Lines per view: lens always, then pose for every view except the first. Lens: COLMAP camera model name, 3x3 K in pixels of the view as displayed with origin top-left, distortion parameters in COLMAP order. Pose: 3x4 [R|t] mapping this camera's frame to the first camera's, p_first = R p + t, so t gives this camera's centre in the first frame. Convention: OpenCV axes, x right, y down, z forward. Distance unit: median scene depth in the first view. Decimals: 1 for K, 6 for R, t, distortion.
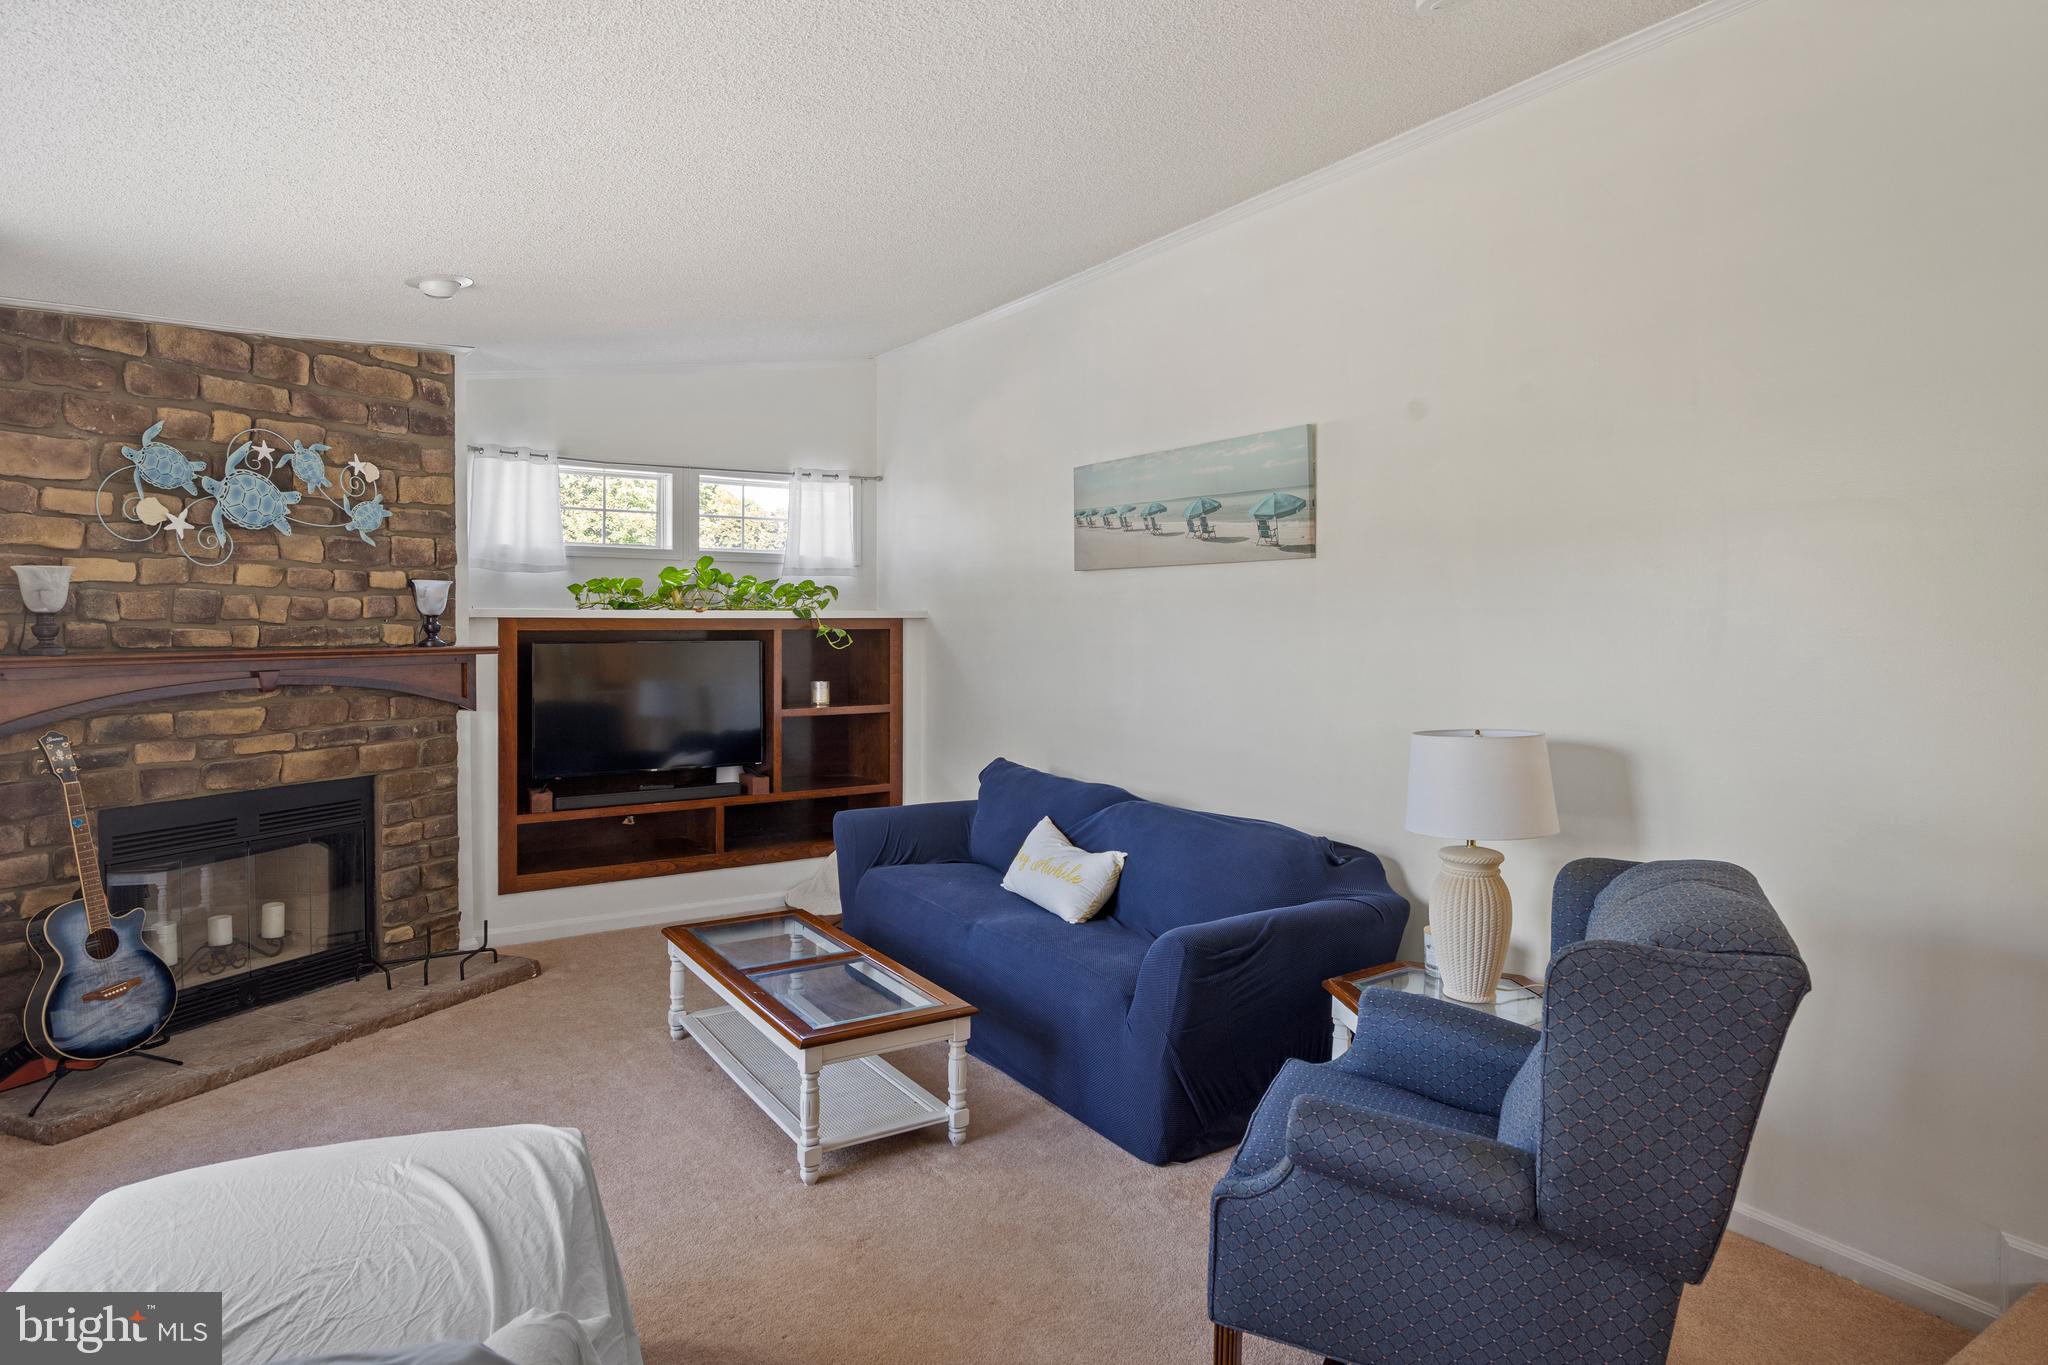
lens RADIAL K [[1160.2, 0, 1026.3], [0, 1160.2, 624.8], [0, 0, 1]] dist [0.002872, 0.001744]
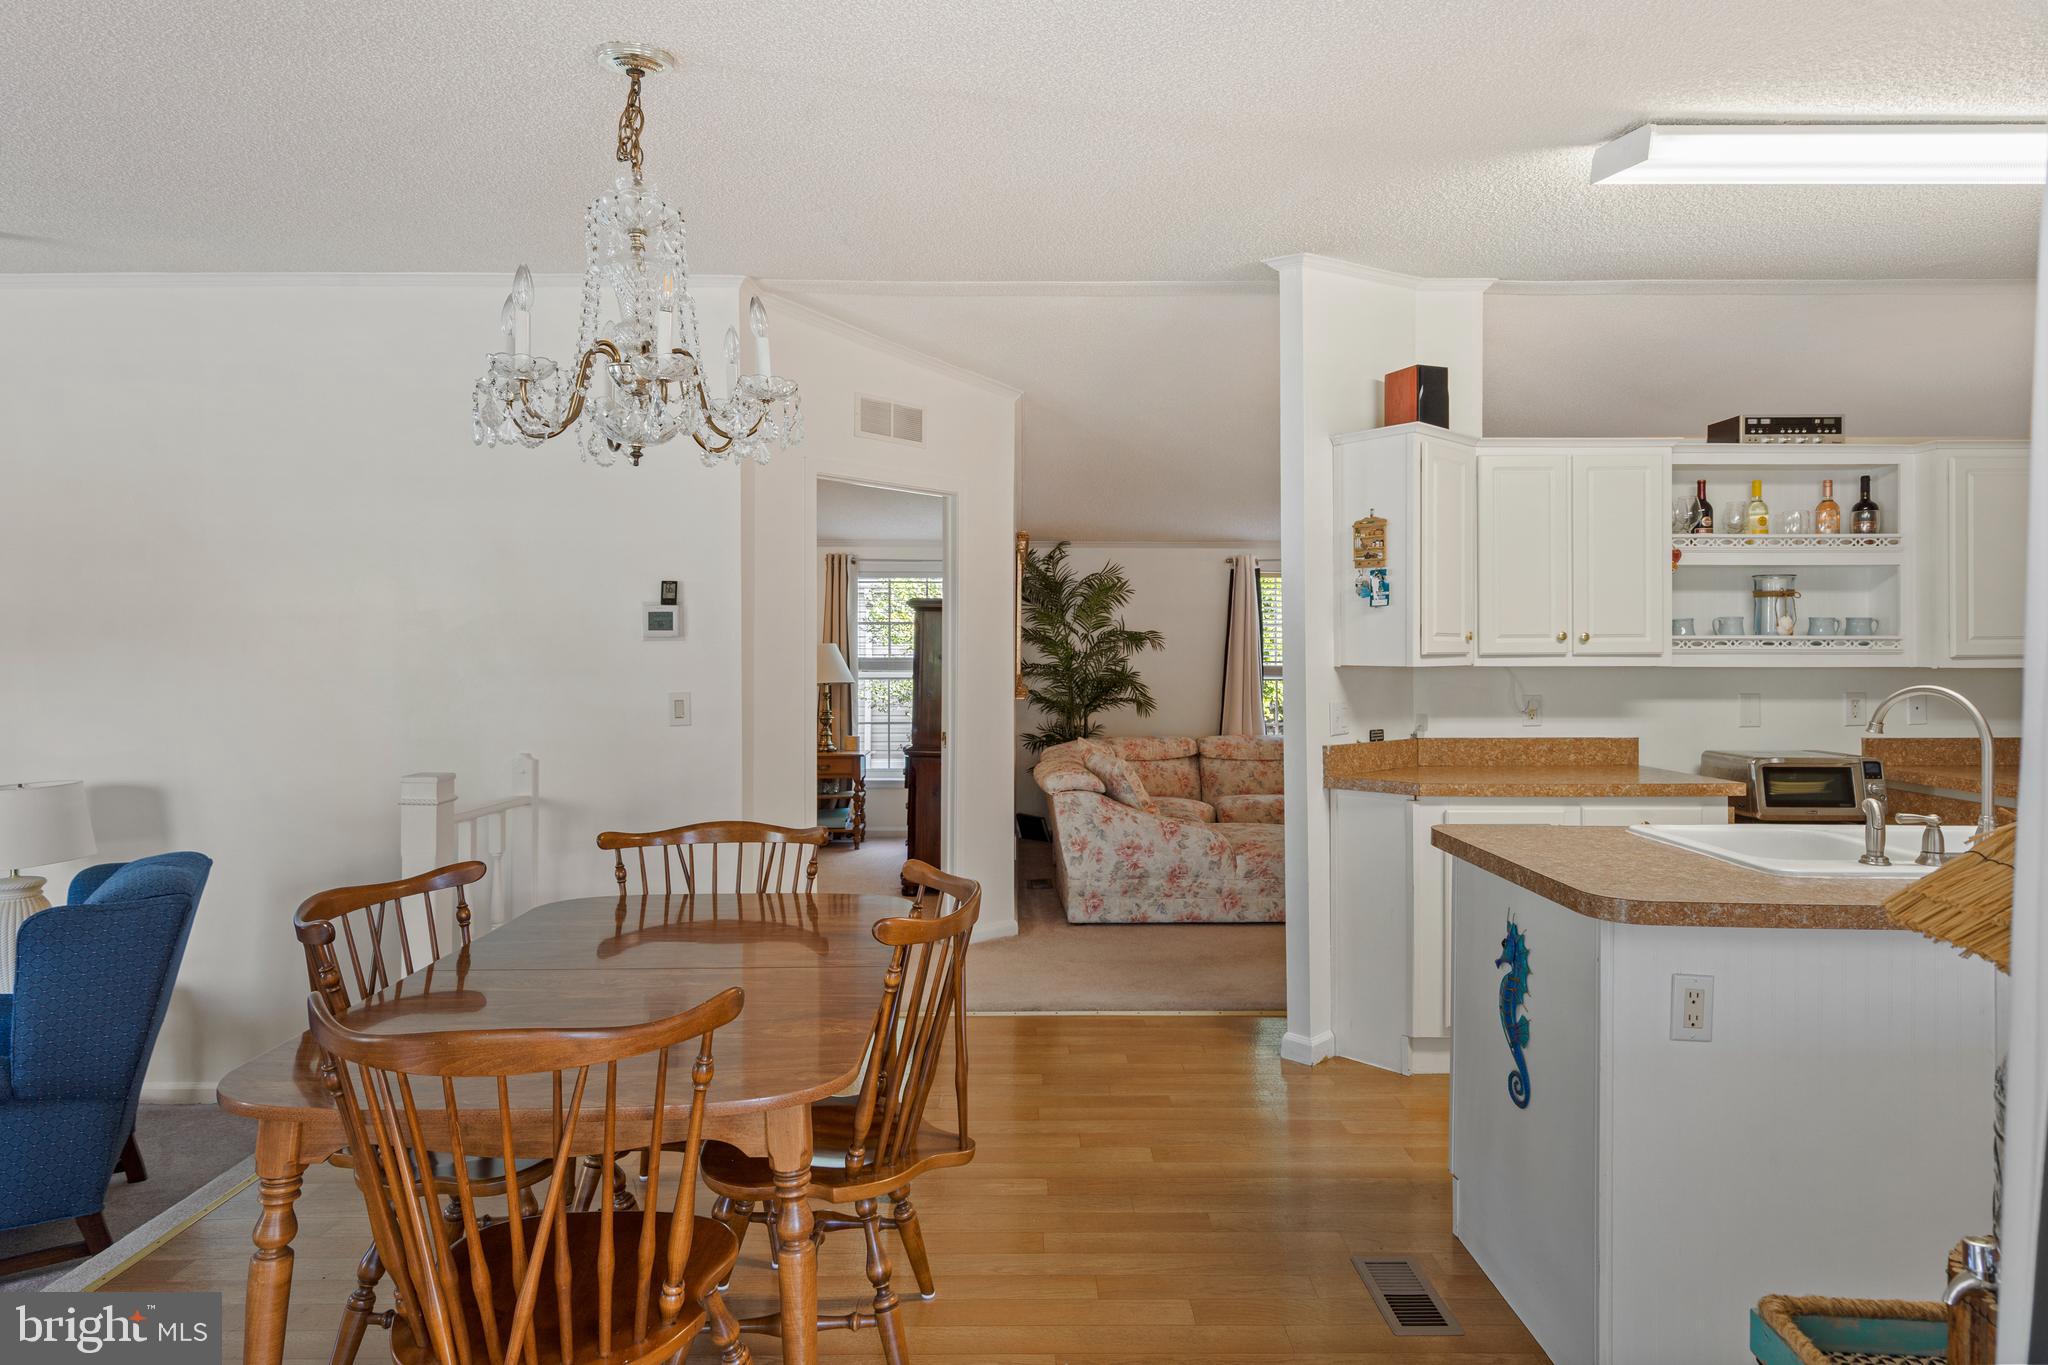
lens RADIAL K [[1149.8, 0, 1025.2], [0, 1149.8, 641.0], [0, 0, 1]] dist [0.004272, 0.002111]
pose [[0.543755, -0.000382, 0.839244, -0.052847], [0.011614, 0.999908, -0.007070, -0.030959], [-0.839163, 0.013592, 0.543710, -0.416280]]
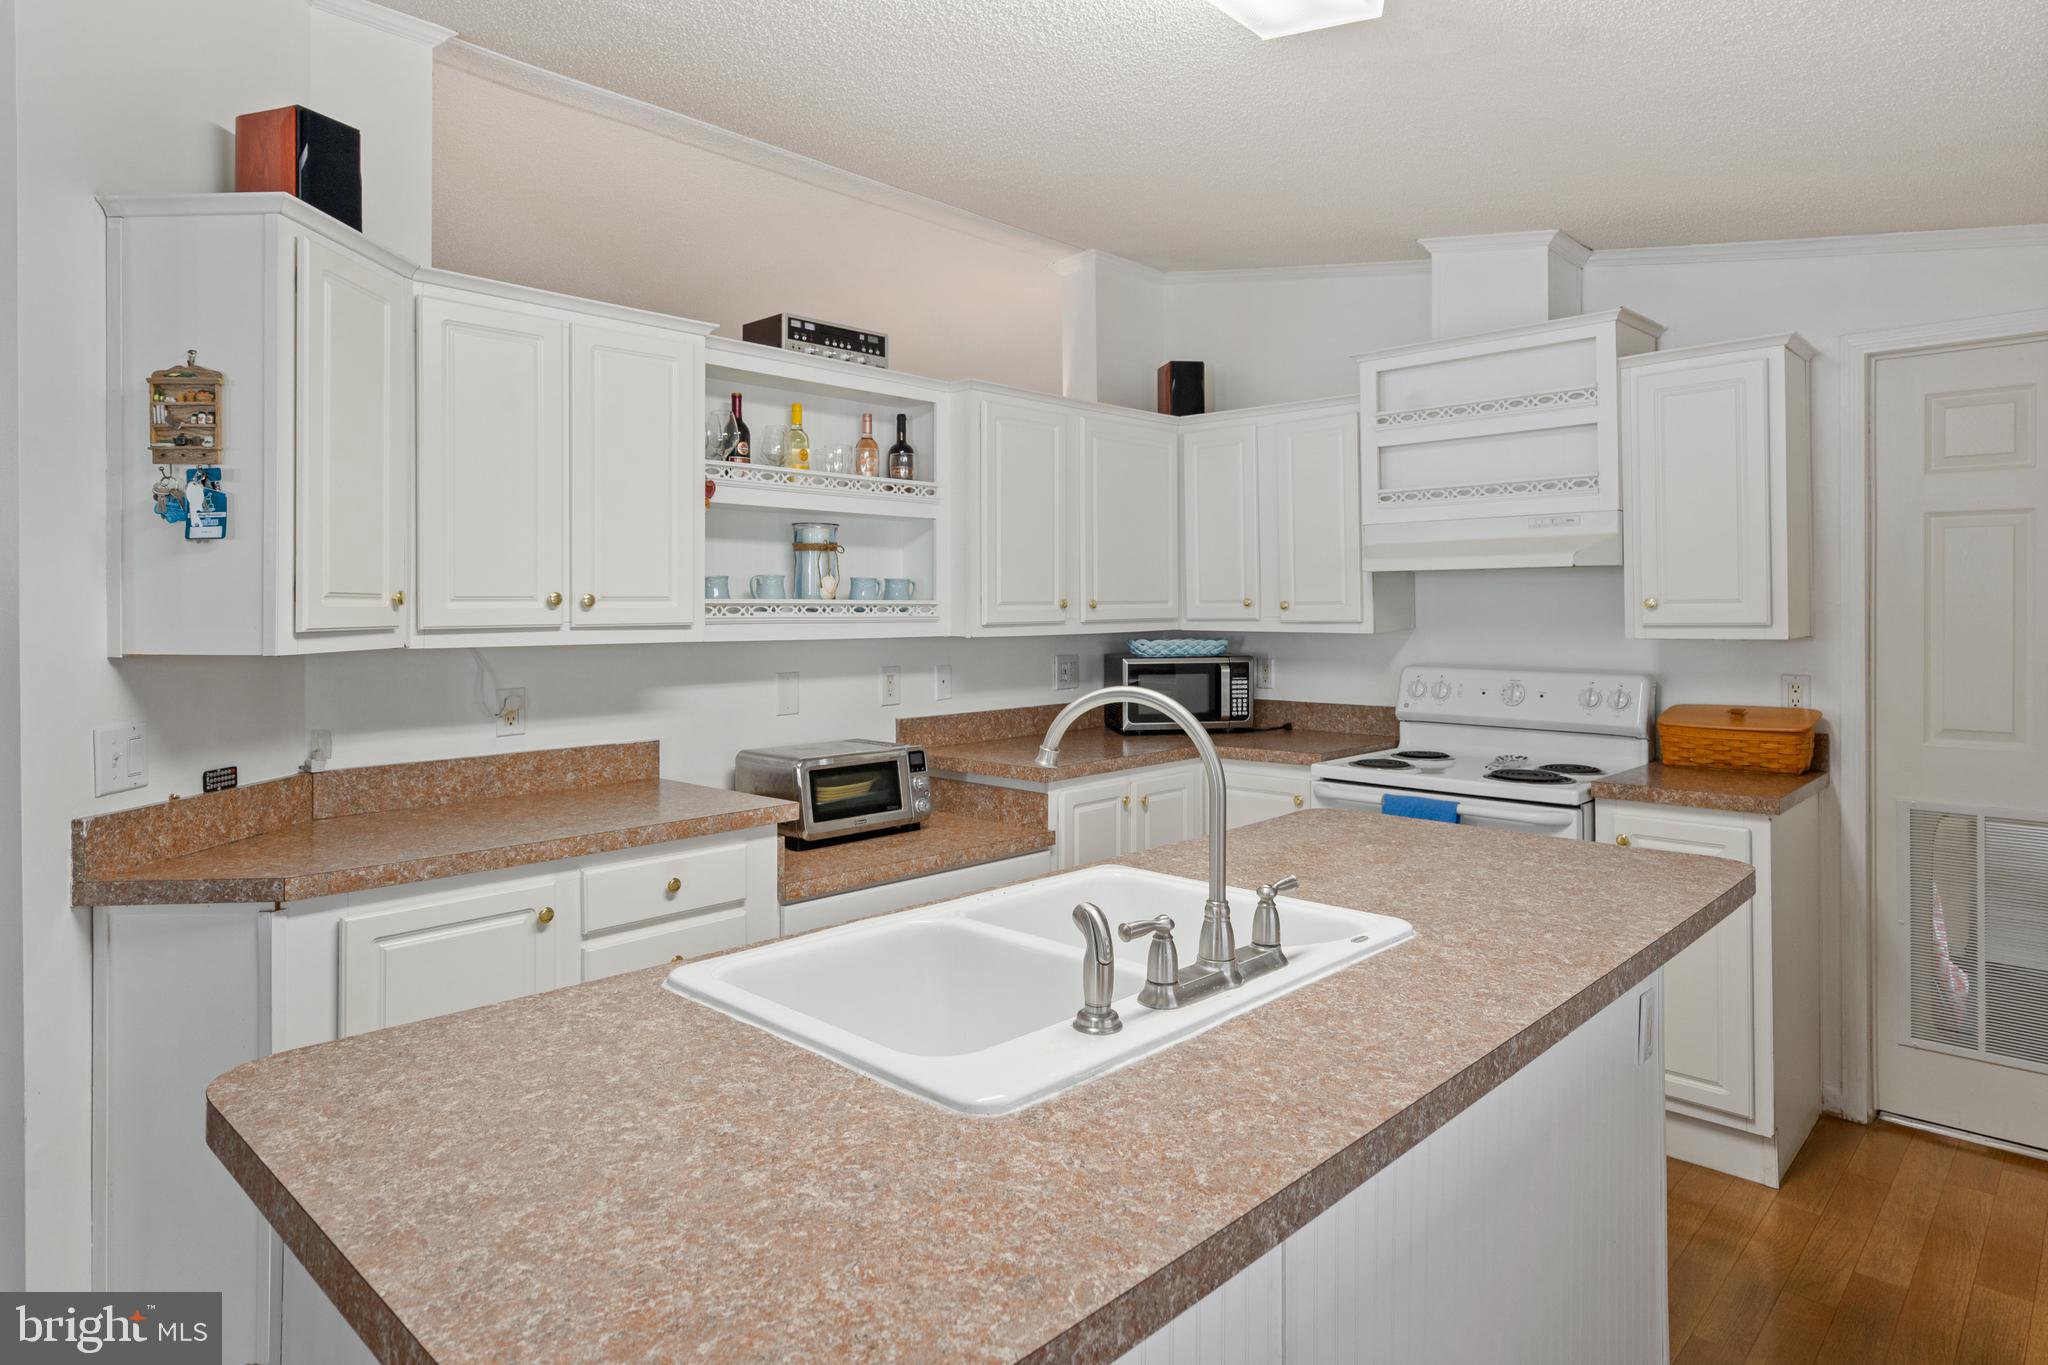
lens RADIAL K [[1167.7, 0, 1024.2], [0, 1167.7, 608.5], [0, 0, 1]] dist [0.004133, 0.001337]
pose [[-0.230895, -0.006498, 0.972957, 0.290241], [0.008475, 0.999926, 0.008689, -0.034447], [-0.972942, 0.010252, -0.230823, -0.375272]]
